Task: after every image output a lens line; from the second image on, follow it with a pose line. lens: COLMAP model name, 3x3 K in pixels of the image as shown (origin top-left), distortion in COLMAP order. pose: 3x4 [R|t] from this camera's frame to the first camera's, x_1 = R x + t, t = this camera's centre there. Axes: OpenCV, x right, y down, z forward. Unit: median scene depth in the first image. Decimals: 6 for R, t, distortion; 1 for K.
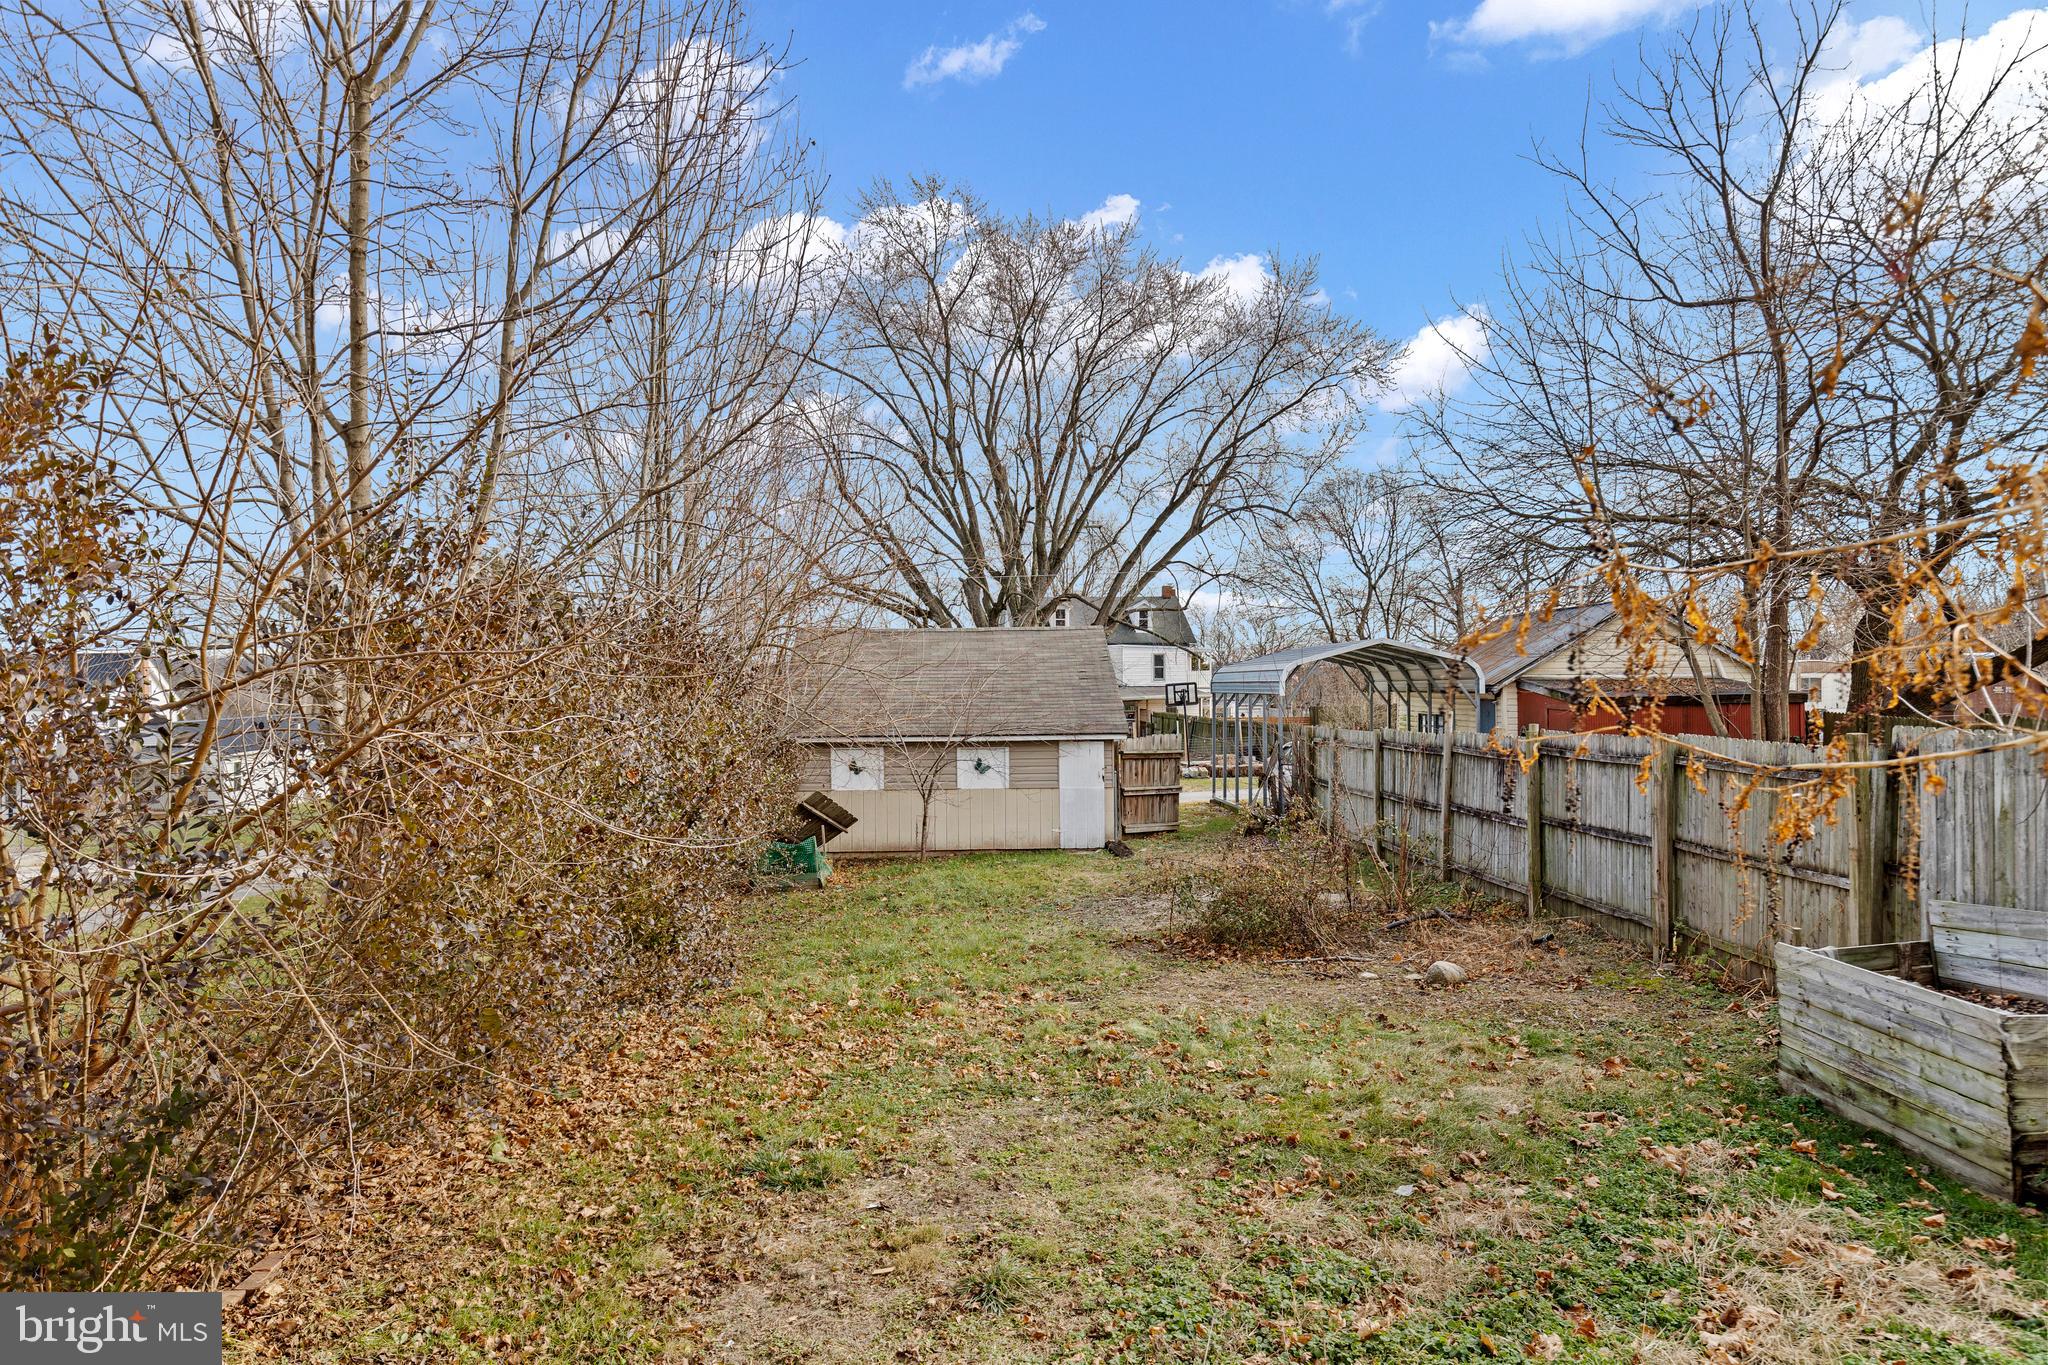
lens RADIAL K [[1309.7, 0, 1020.8], [0, 1309.7, 672.8], [0, 0, 1]] dist [0.004610, -0.000855]
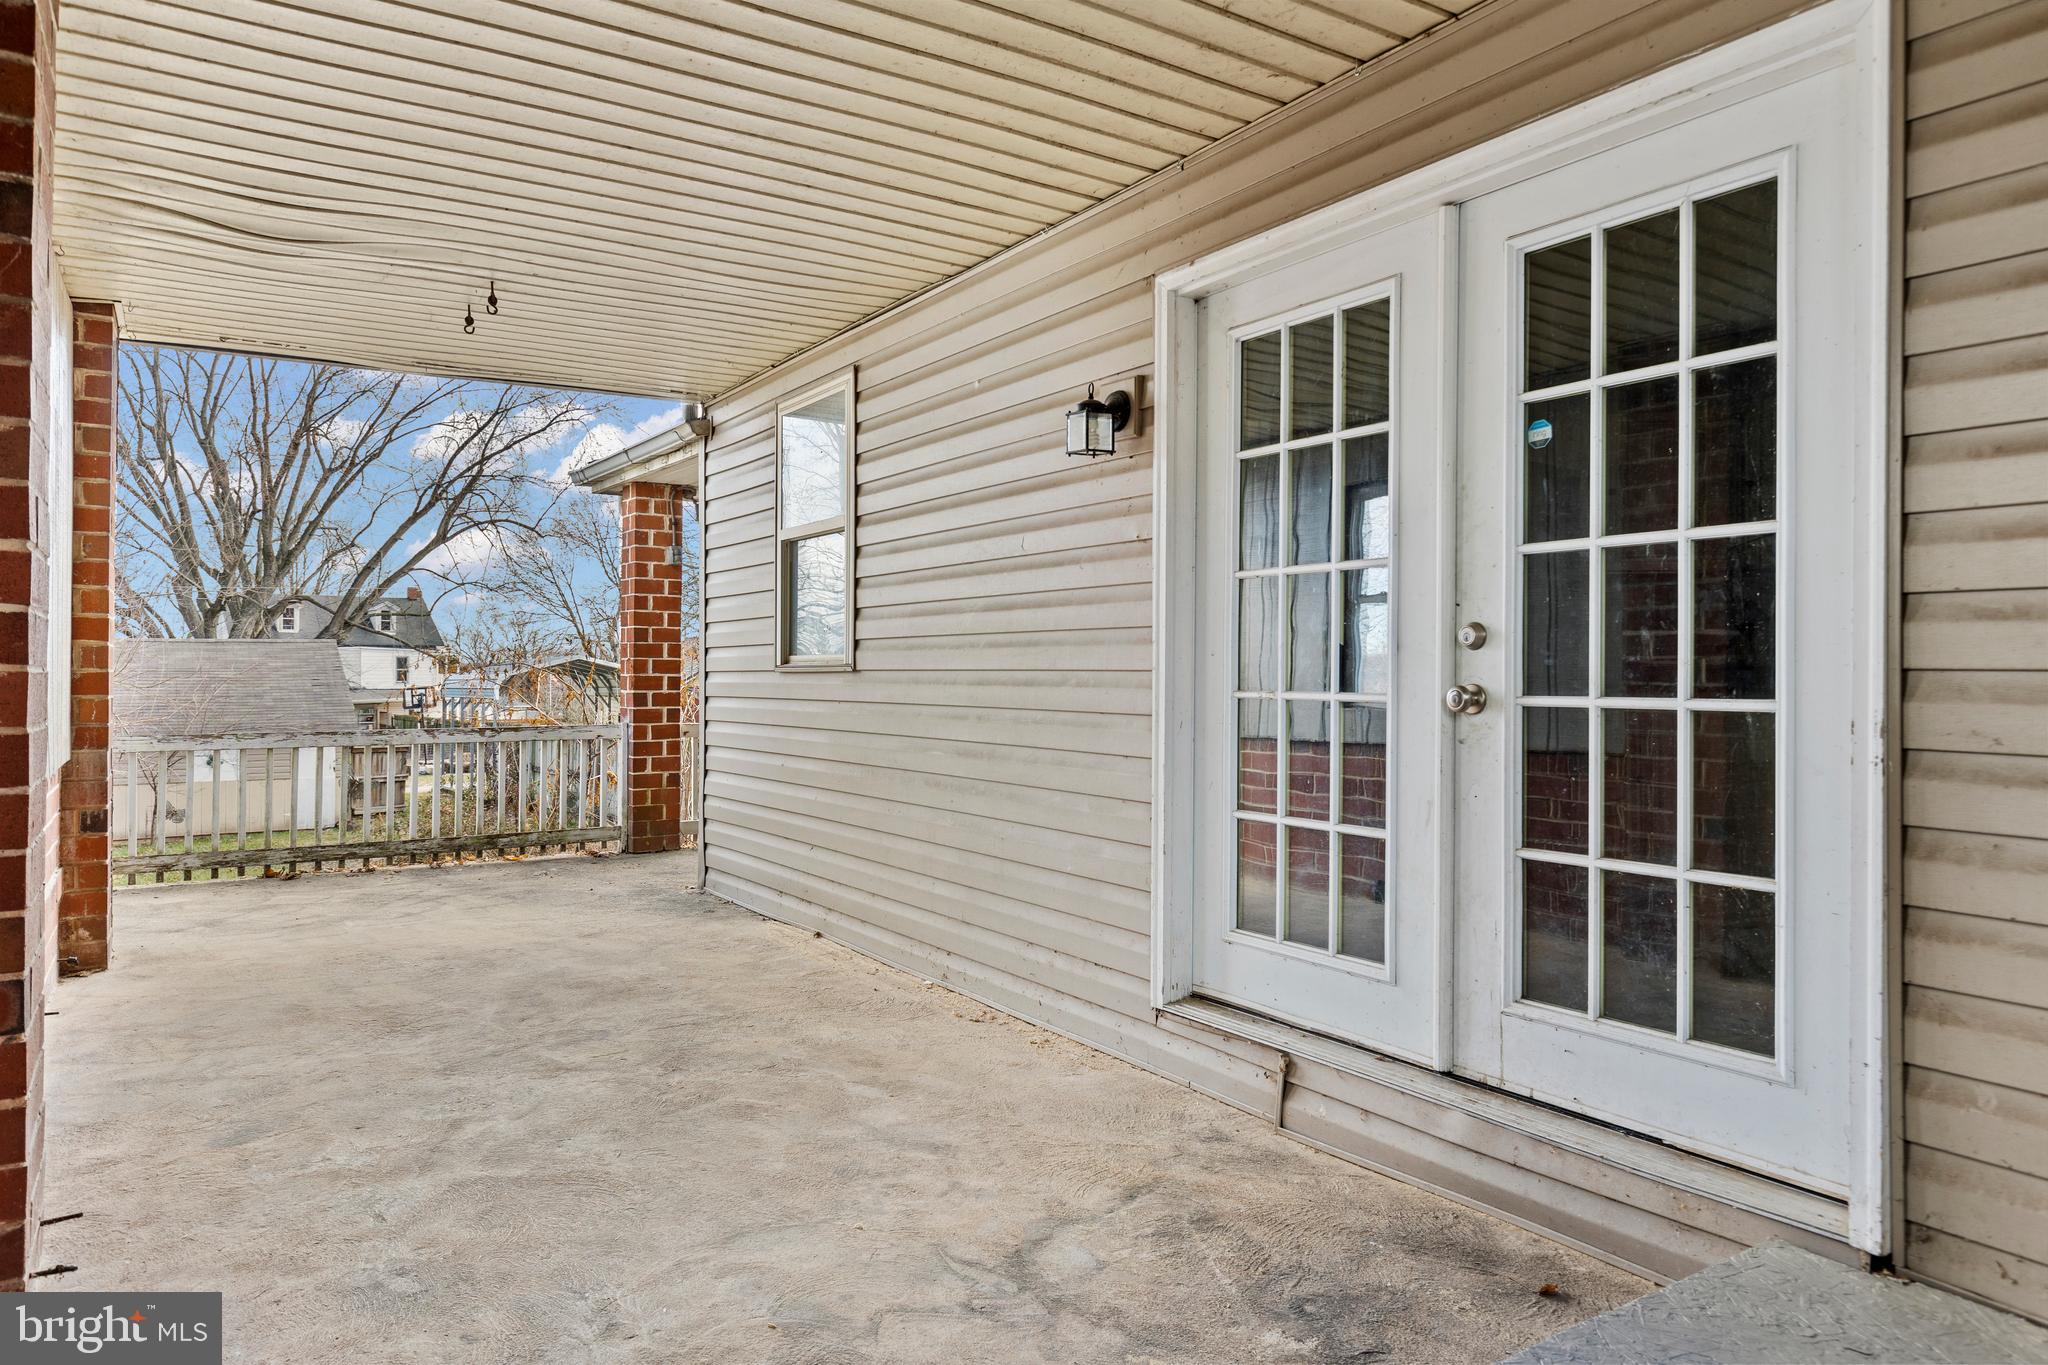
lens RADIAL K [[1309.7, 0, 1041.9], [0, 1309.7, 663.7], [0, 0, 1]] dist [0.004610, -0.000855]
pose [[0.851190, 0.013658, 0.524680, -0.005206], [-0.009222, 0.999896, -0.011067, -0.003263], [-0.524777, 0.004581, 0.851227, -0.140770]]
